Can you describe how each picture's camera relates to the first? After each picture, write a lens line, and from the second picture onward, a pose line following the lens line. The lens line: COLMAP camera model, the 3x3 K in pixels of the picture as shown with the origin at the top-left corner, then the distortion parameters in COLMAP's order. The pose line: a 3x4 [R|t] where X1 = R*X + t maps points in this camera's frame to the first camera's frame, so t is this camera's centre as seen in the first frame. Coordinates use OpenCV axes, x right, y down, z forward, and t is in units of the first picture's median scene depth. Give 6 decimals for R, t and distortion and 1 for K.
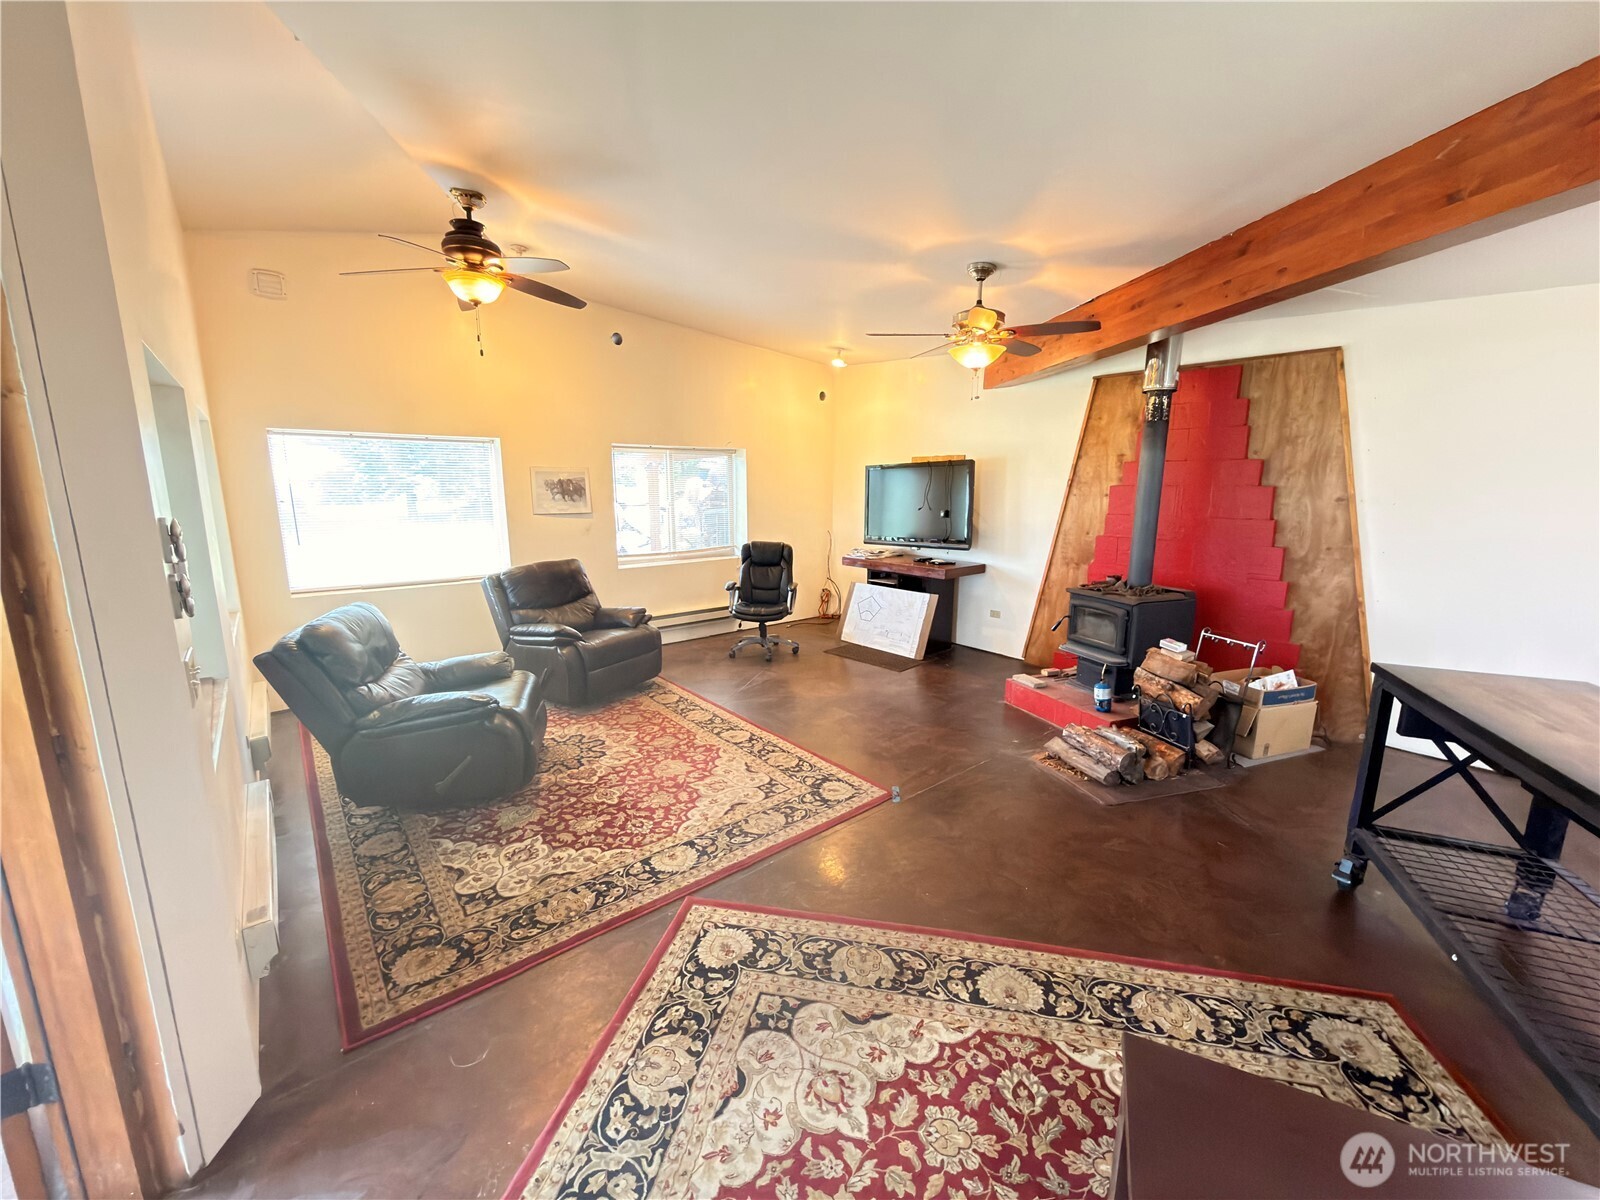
lens RADIAL K [[639.7, 0, 801.3], [0, 639.7, 600.0], [0, 0, 1]] dist [-0.005552, 0.001143]
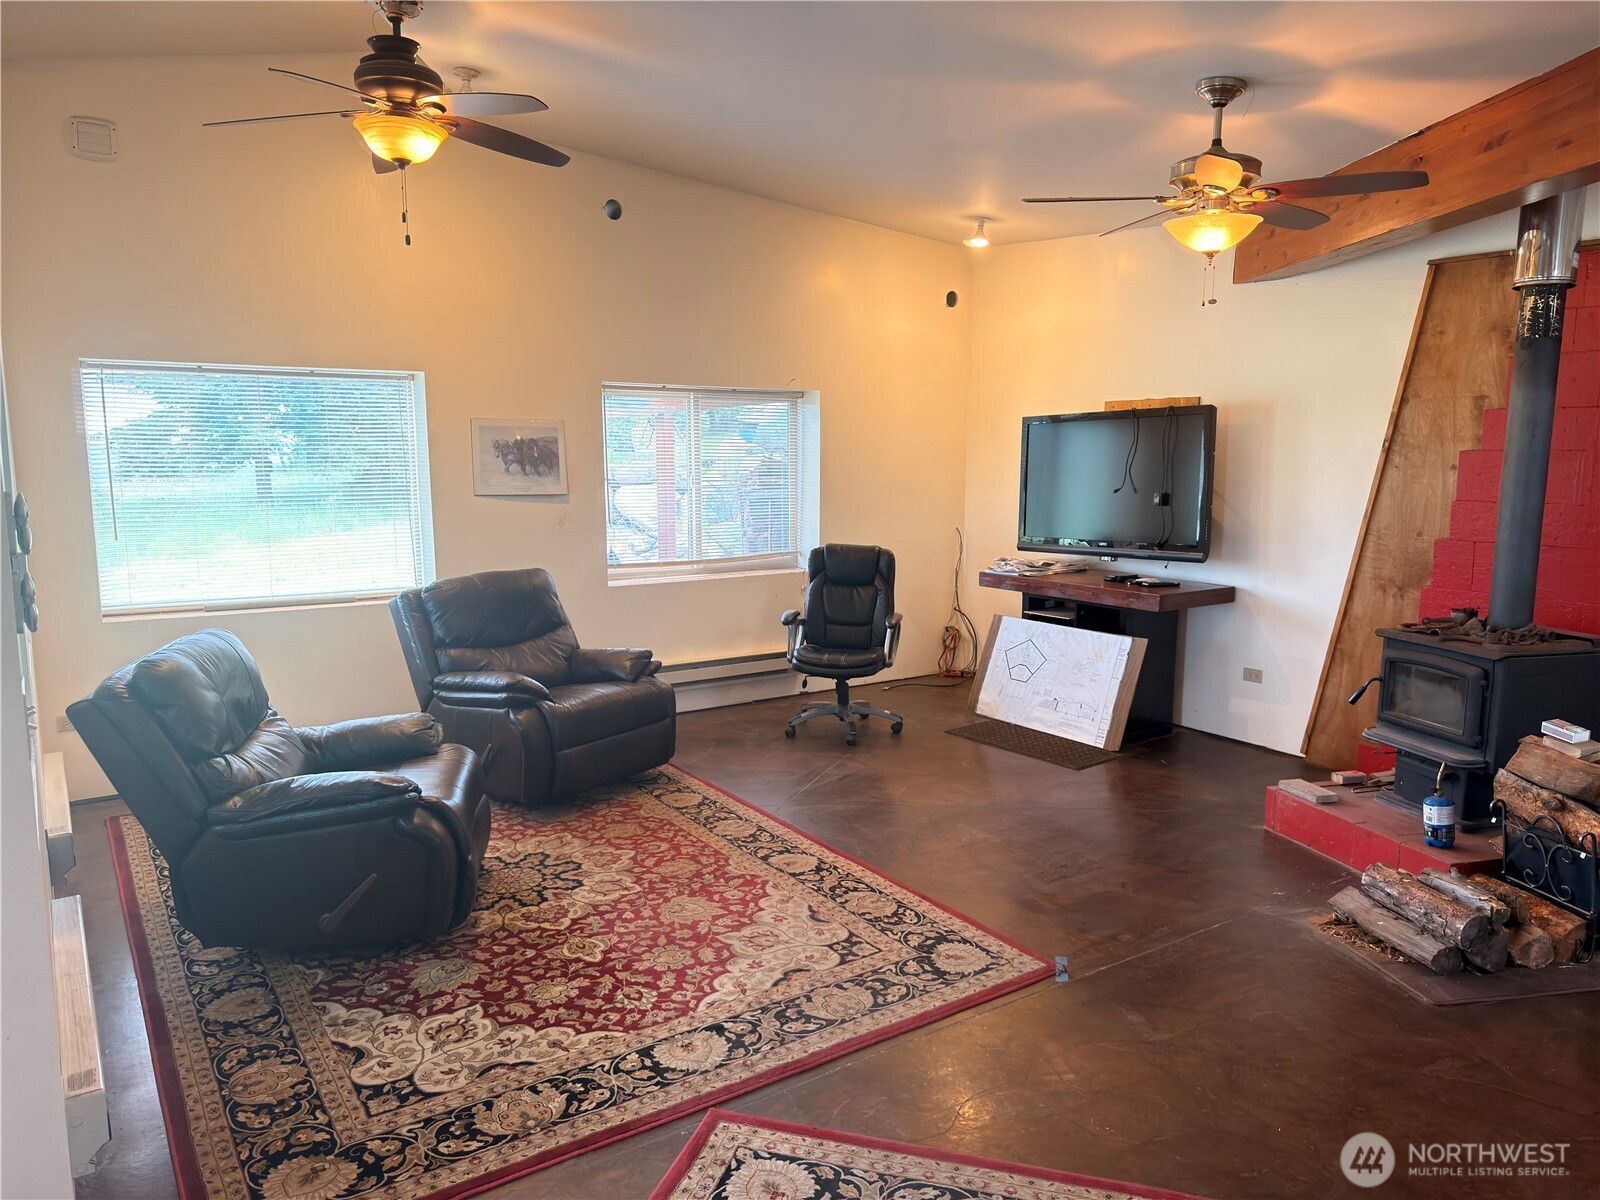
lens RADIAL K [[1119.6, 0, 805.3], [0, 1119.6, 602.3], [0, 0, 1]] dist [0.043098, -0.038019]
pose [[0.995232, 0.015582, -0.096279, 0.007002], [-0.019603, 0.998969, -0.040956, 0.011463], [0.095542, 0.042648, 0.994511, -0.069173]]
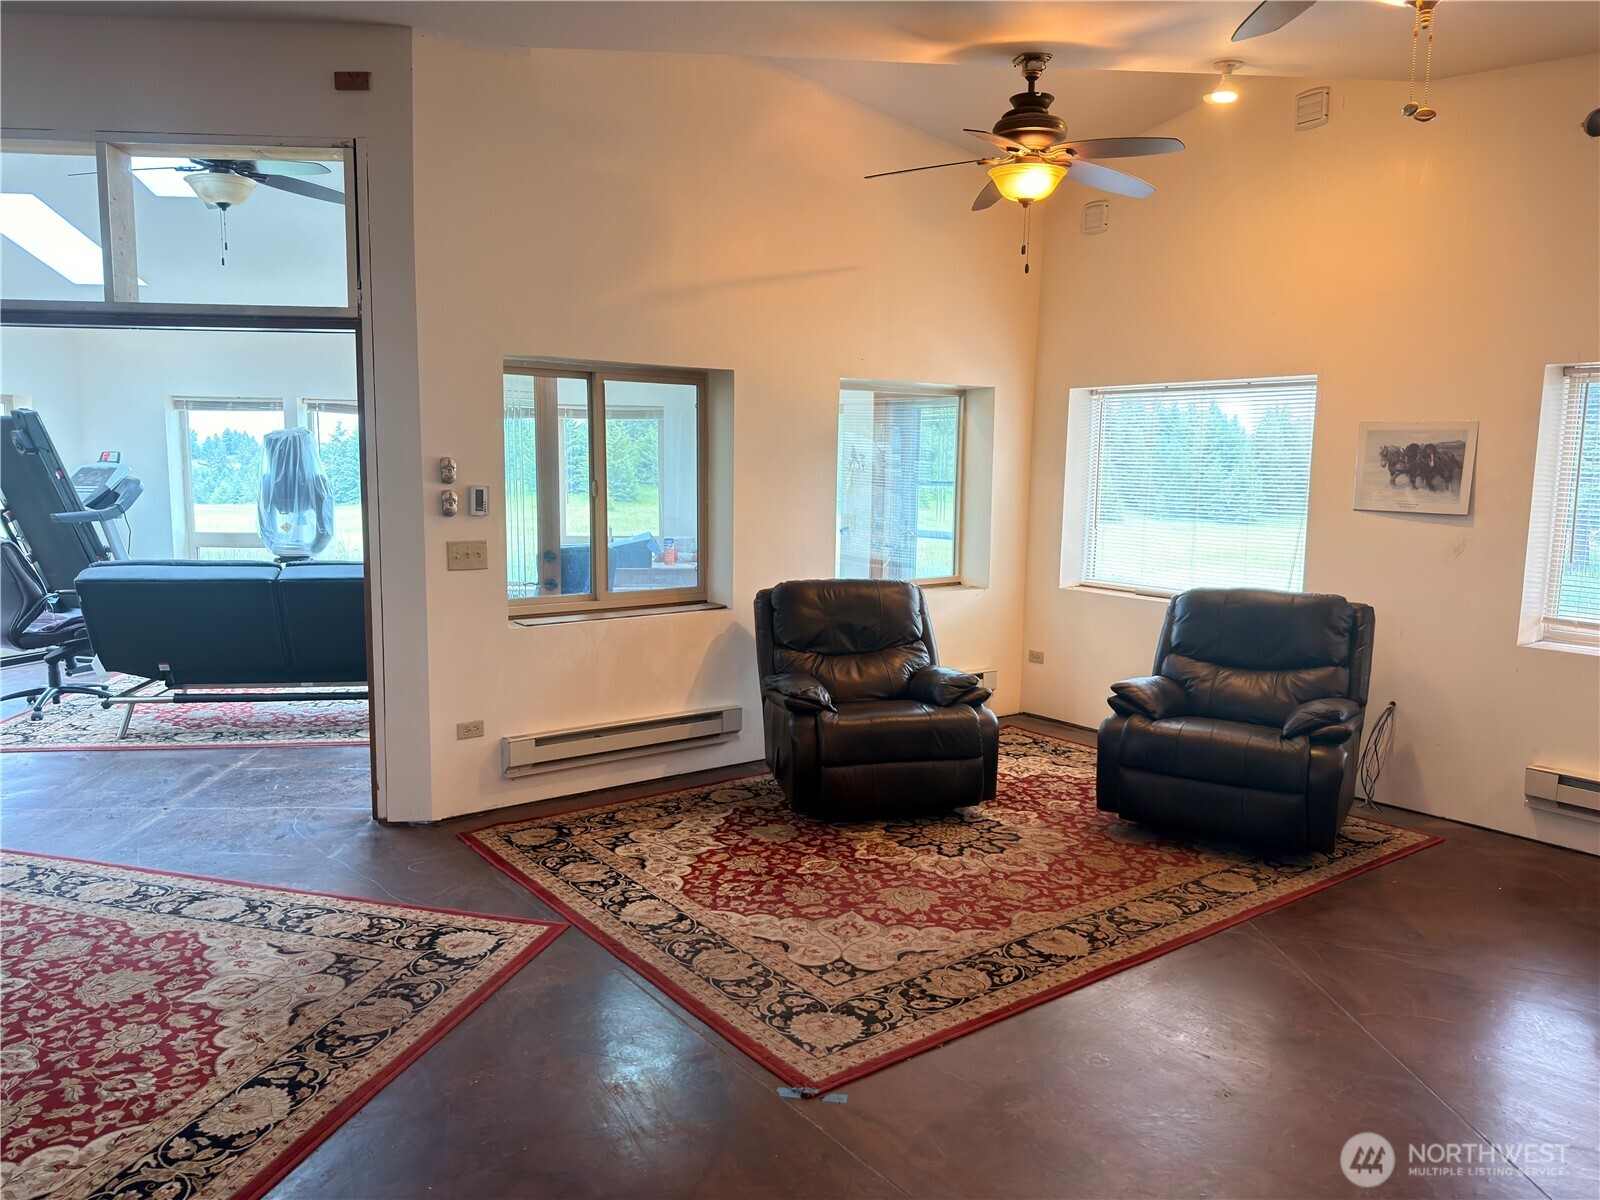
lens RADIAL K [[1119.6, 0, 795.8], [0, 1119.6, 592.5], [0, 0, 1]] dist [0.043098, -0.038019]
pose [[-0.046715, 0.128451, -0.990615, 0.869087], [-0.194434, 0.971561, 0.135149, -0.157575], [0.979803, 0.198923, -0.020411, 0.874380]]
